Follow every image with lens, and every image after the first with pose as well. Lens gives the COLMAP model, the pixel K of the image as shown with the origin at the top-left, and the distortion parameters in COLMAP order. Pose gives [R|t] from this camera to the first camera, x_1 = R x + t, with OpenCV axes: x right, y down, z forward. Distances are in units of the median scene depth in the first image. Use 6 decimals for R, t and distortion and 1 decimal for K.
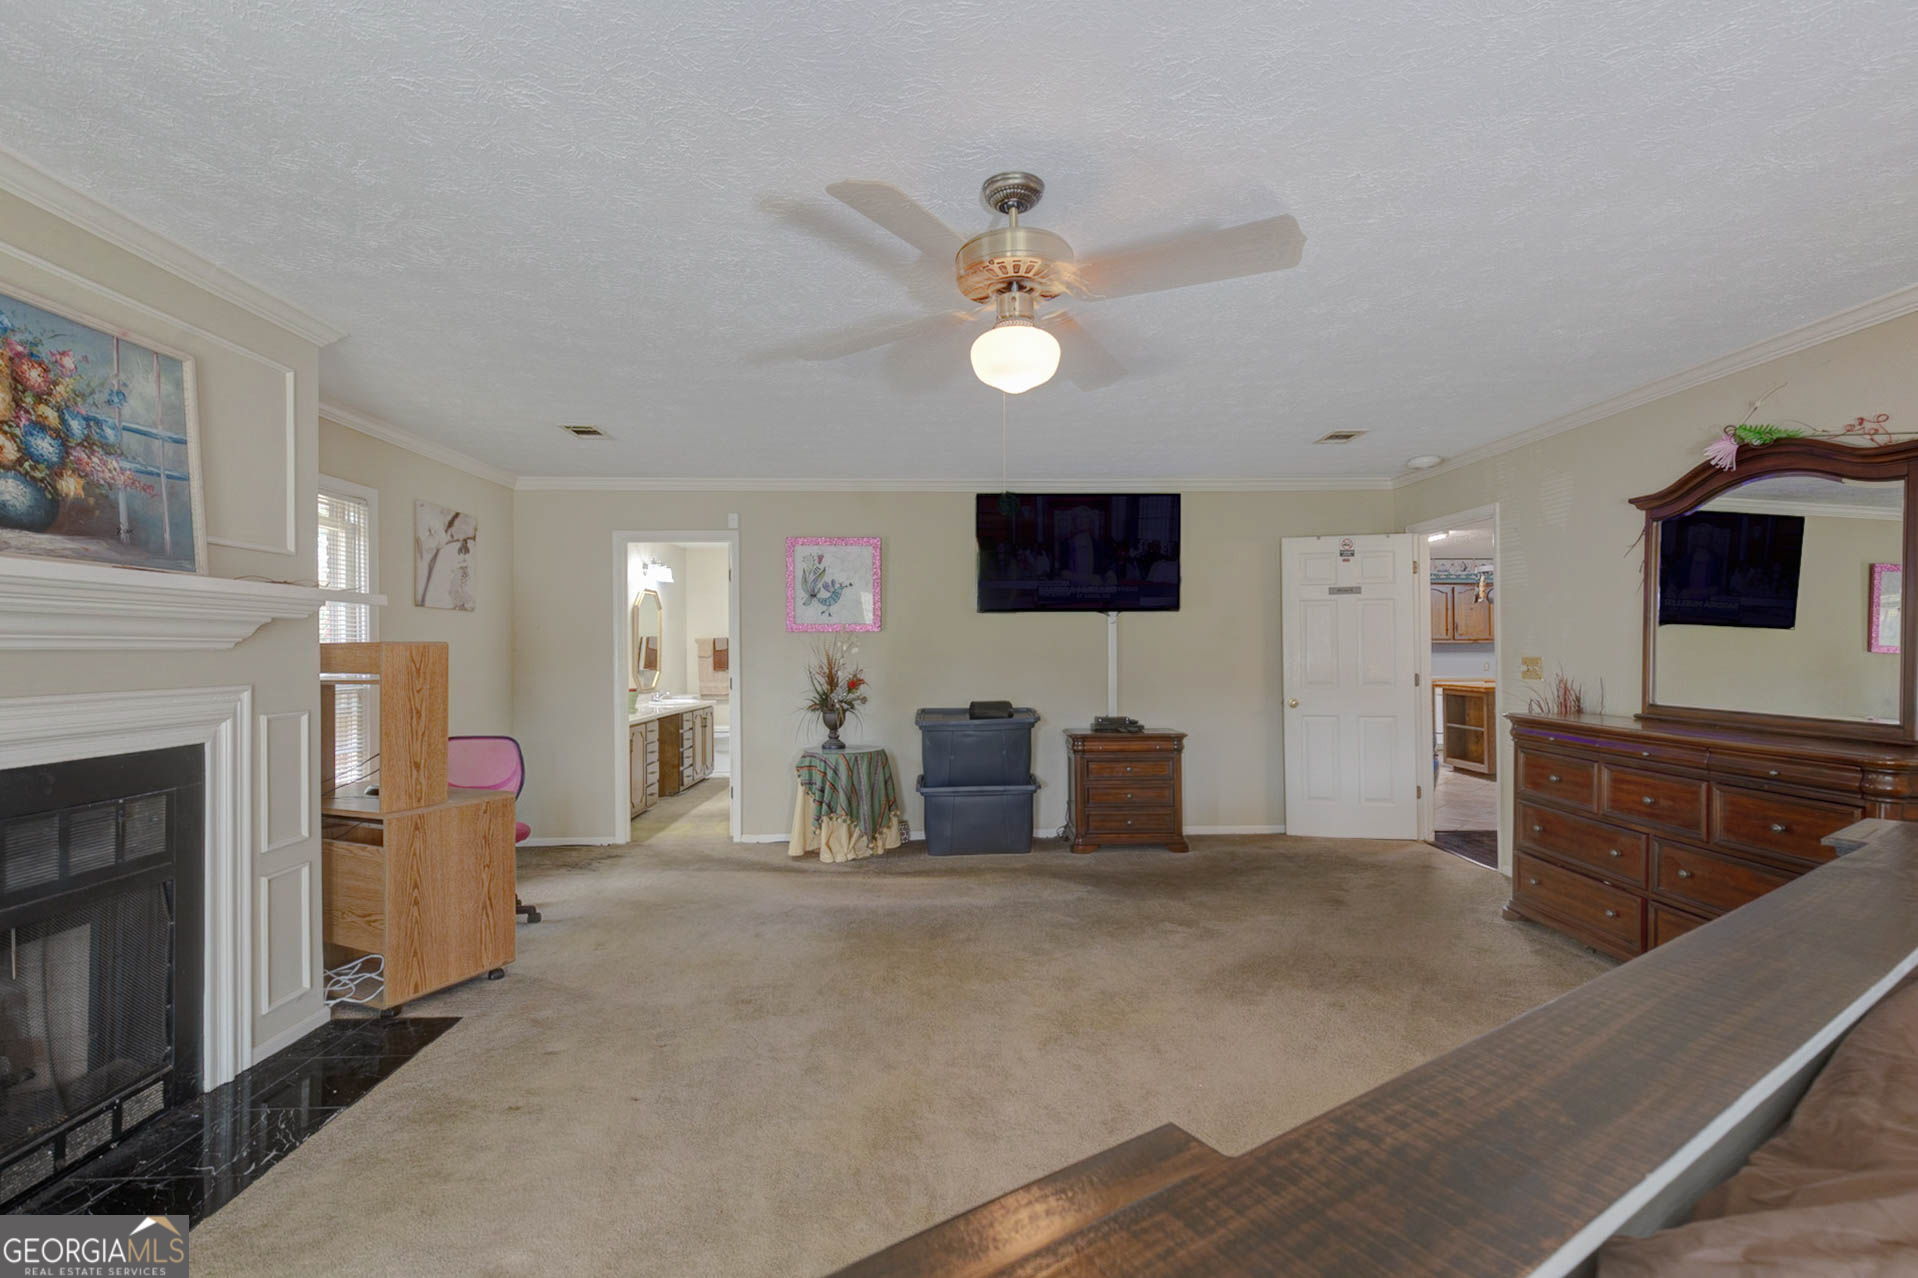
lens RADIAL K [[881.4, 0, 967.6], [0, 881.4, 647.3], [0, 0, 1]] dist [-0.001540, -0.000134]
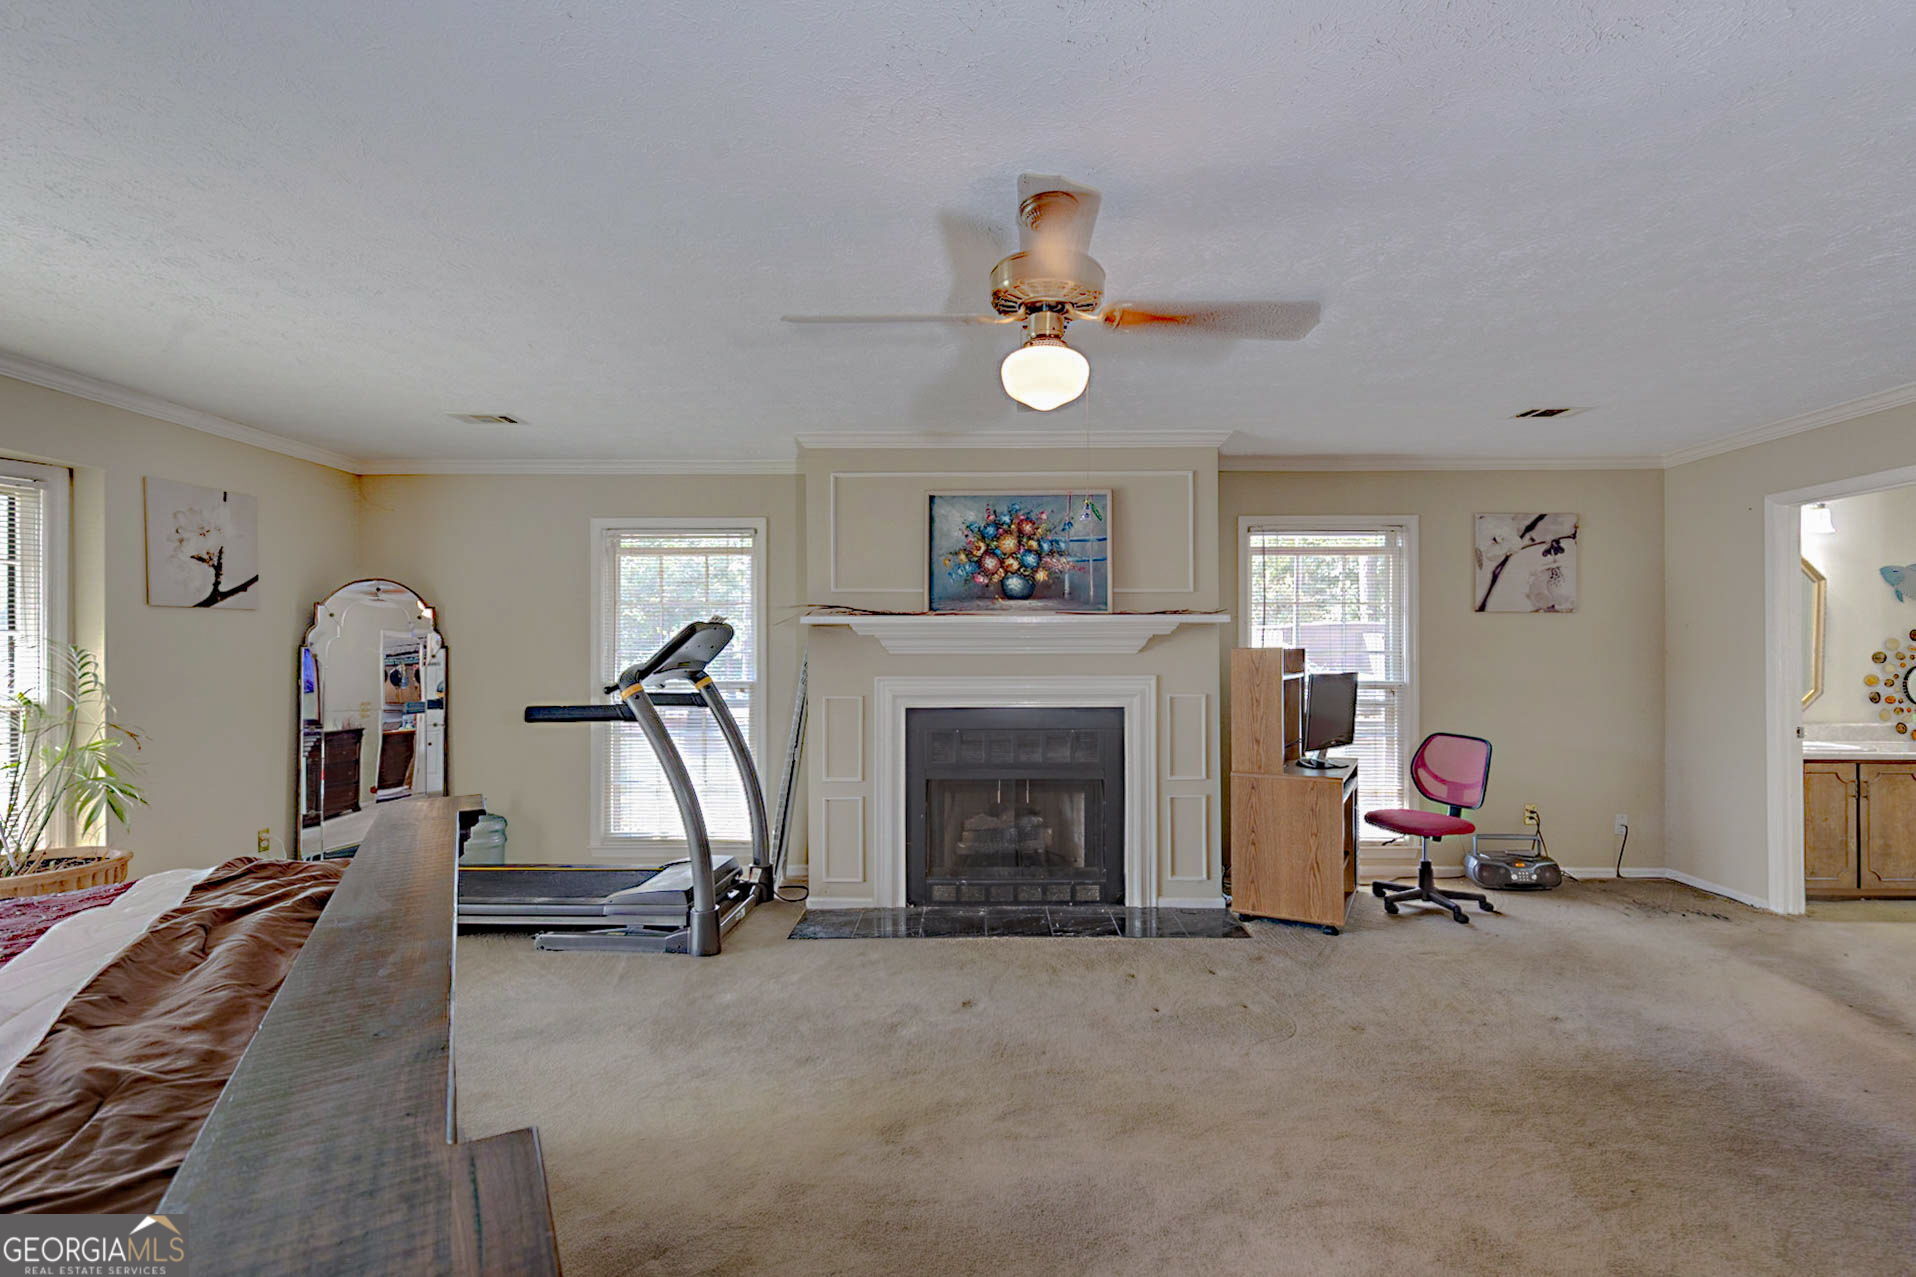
lens RADIAL K [[880.5, 0, 966.9], [0, 880.5, 638.2], [0, 0, 1]] dist [-0.001540, -0.000134]
pose [[-0.065154, 0.000759, -0.997875, 0.934584], [0.004173, 0.999991, 0.000489, -0.031181], [0.997867, -0.004132, -0.065156, 0.823571]]
